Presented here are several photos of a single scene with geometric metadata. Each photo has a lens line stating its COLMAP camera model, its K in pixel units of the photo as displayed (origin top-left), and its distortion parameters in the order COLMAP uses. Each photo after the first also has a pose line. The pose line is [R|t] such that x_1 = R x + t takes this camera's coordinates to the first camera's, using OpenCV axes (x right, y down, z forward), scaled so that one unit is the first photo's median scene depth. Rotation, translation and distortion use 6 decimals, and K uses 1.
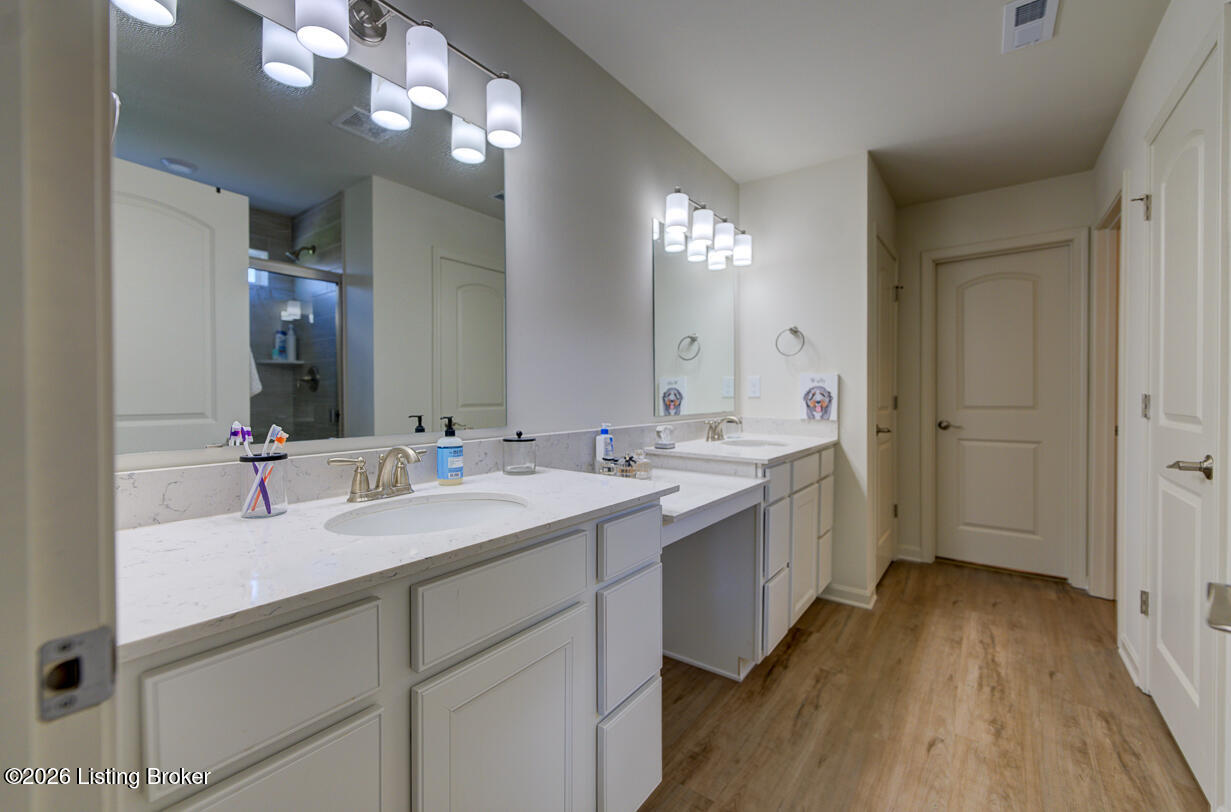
lens RADIAL K [[502.7, 0, 617.9], [0, 502.7, 401.8], [0, 0, 1]] dist [0.001010, 0.000012]
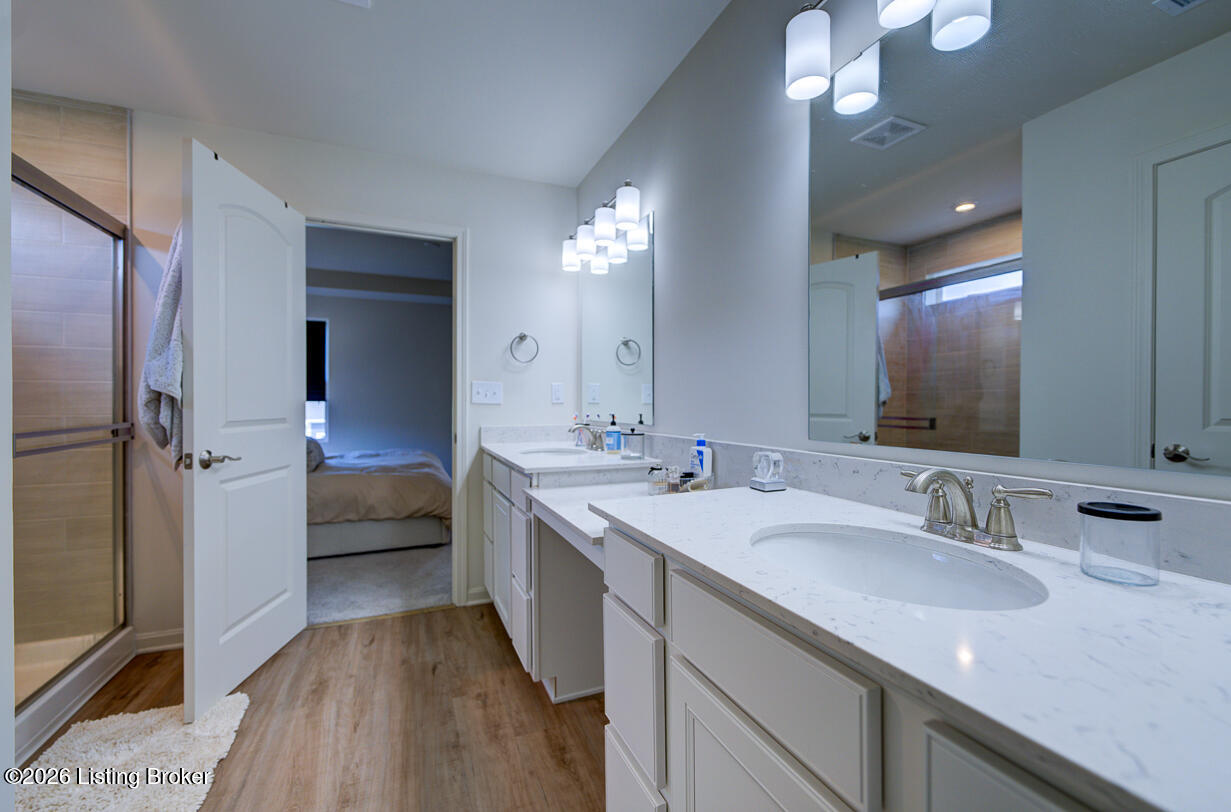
lens RADIAL K [[502.7, 0, 617.1], [0, 502.7, 406.3], [0, 0, 1]] dist [0.001010, 0.000012]
pose [[-0.505948, -0.009482, -0.862512, 0.997520], [-0.023142, 0.999729, 0.002584, -0.004639], [0.862253, 0.021267, -0.506030, 1.614248]]
